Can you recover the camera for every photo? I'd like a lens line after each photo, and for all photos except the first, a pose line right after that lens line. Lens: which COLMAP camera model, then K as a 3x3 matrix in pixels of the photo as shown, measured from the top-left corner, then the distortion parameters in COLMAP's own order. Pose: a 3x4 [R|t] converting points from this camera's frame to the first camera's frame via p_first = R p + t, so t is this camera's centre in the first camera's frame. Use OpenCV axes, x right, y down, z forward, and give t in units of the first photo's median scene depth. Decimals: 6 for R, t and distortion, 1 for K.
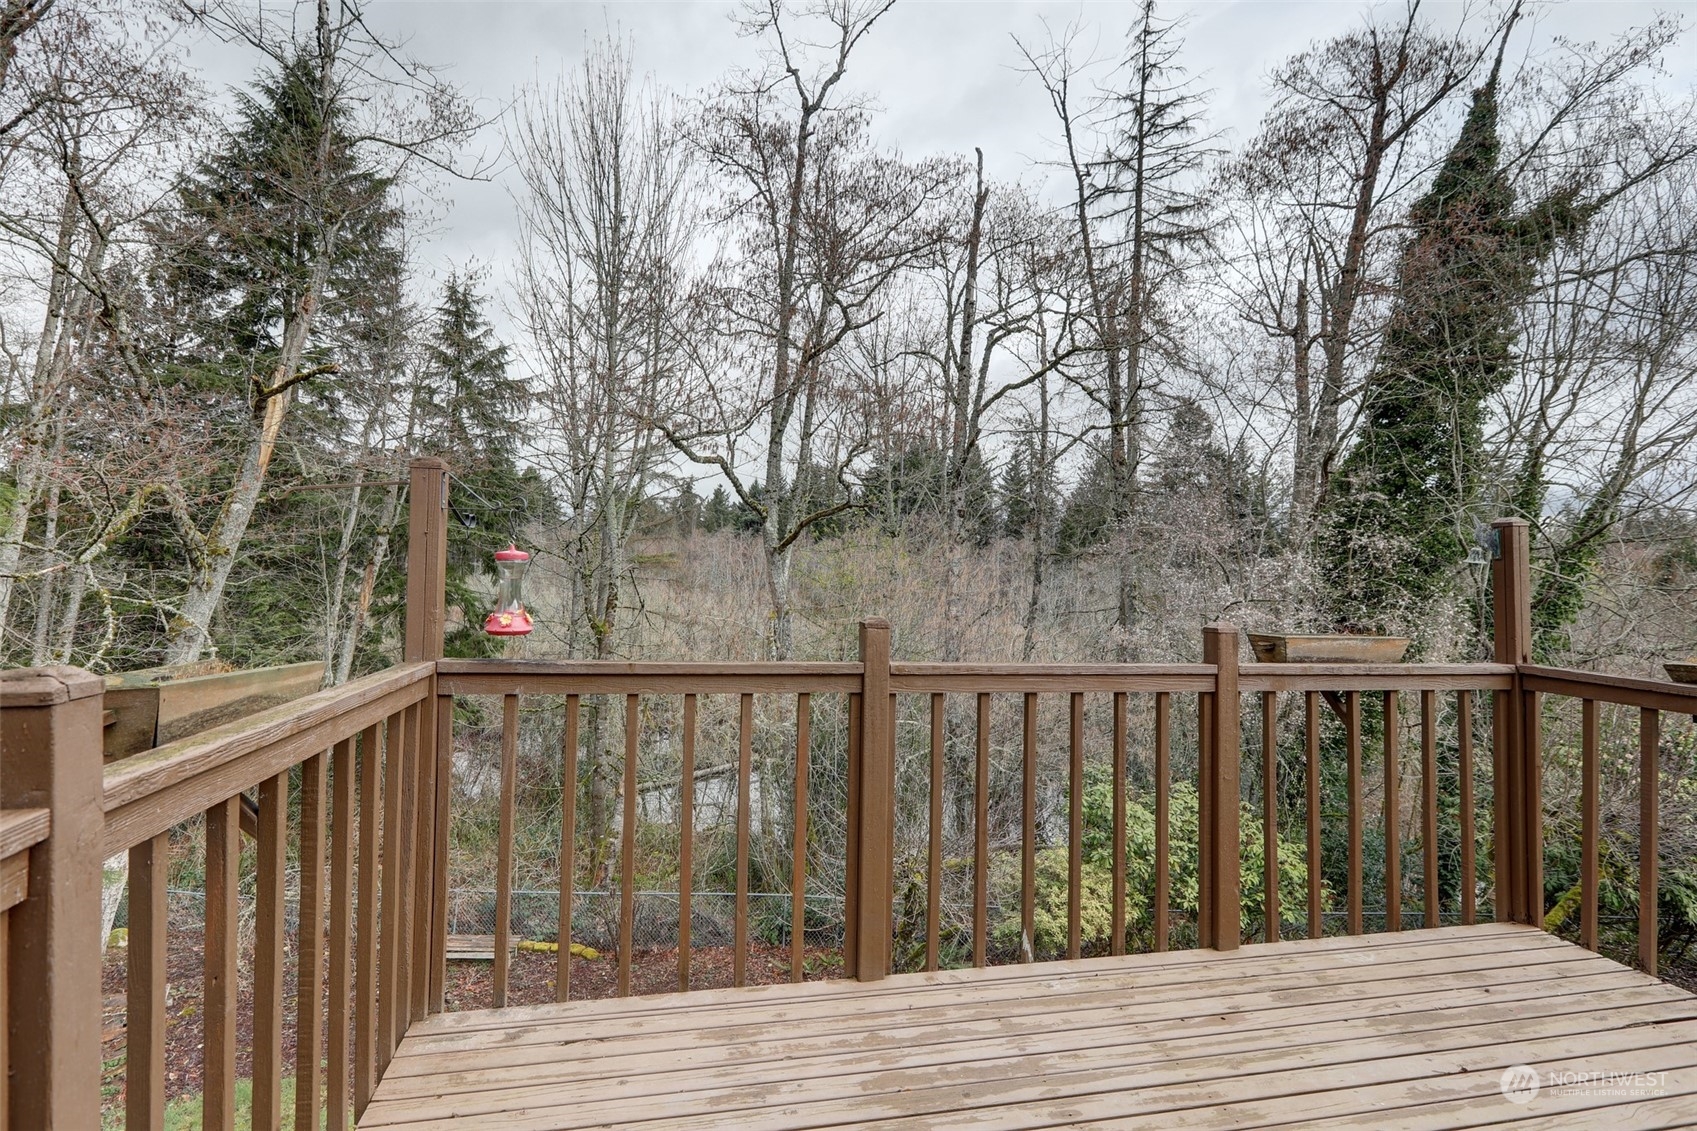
lens RADIAL K [[800.5, 0, 844.6], [0, 800.5, 550.6], [0, 0, 1]] dist [0.035215, -0.000429]
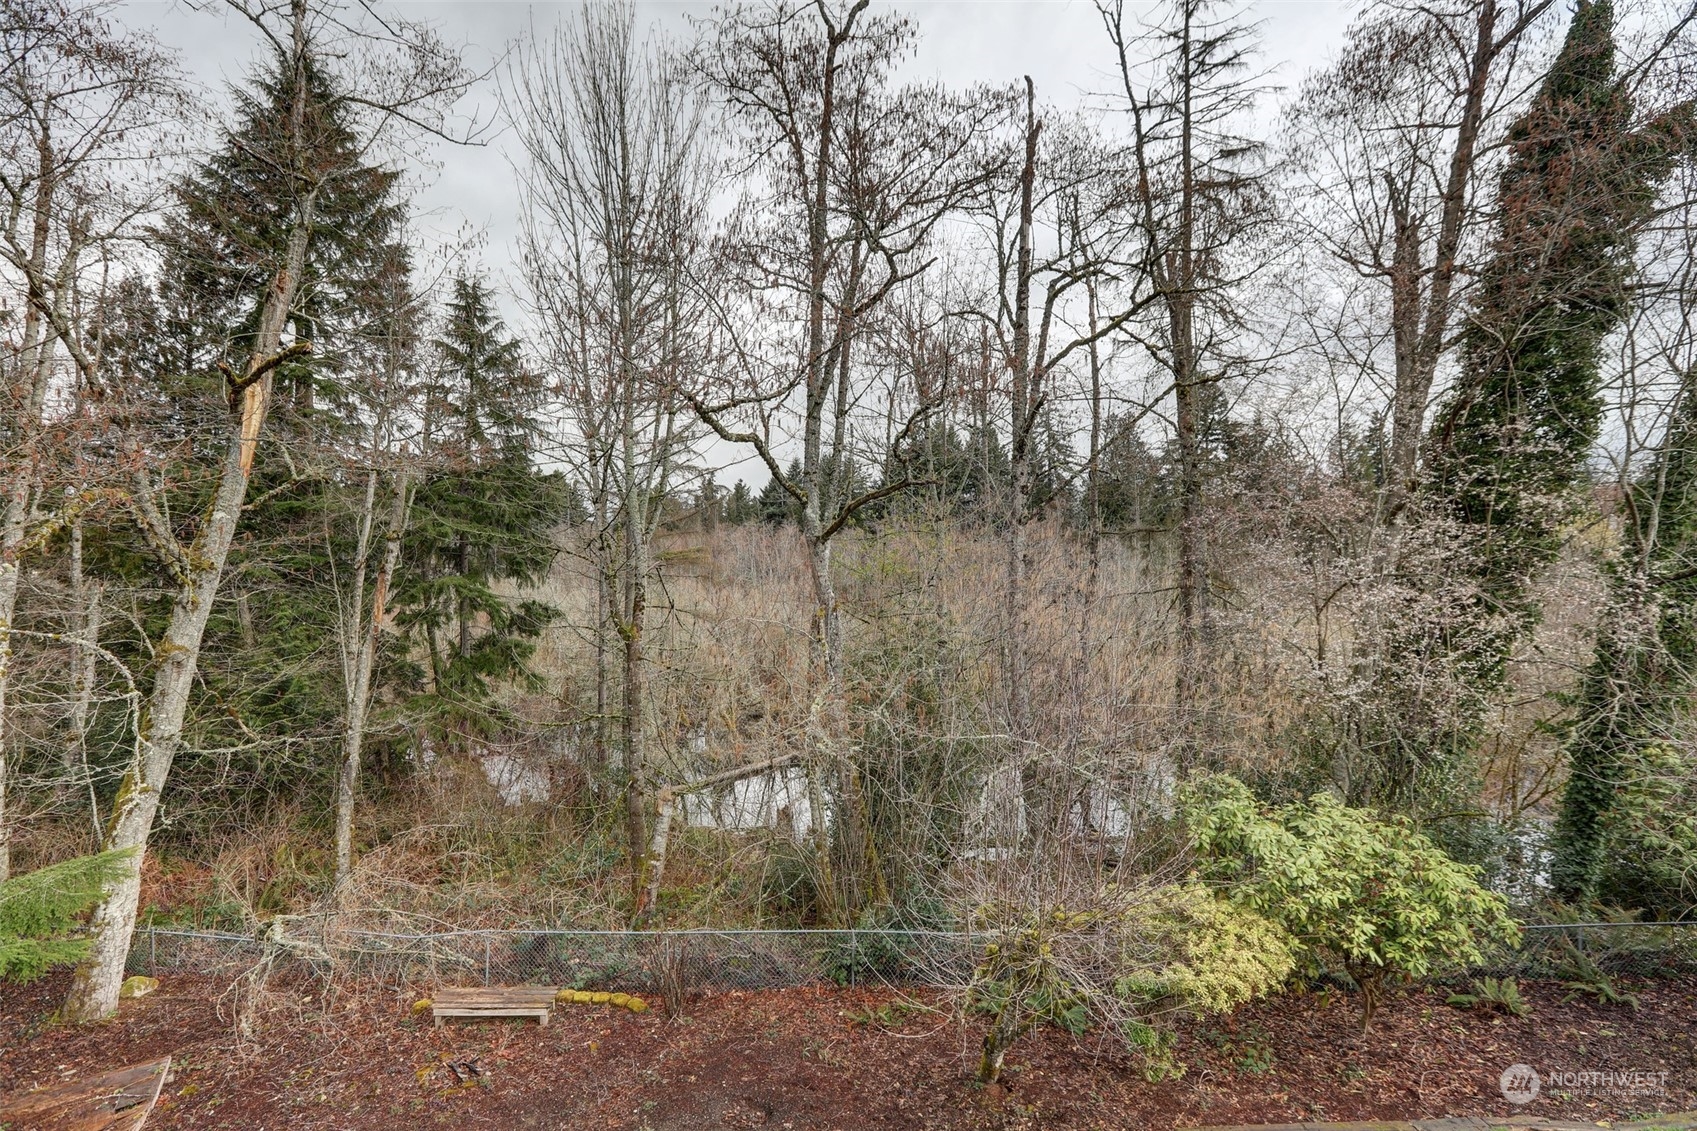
lens RADIAL K [[765.2, 0, 848.5], [0, 765.2, 565.5], [0, 0, 1]] dist [-0.002046, 0.000436]
pose [[0.999078, -0.040027, -0.015529, -0.034890], [0.040528, 0.998621, 0.033384, 0.000938], [0.014172, -0.033982, 0.999322, 0.128169]]
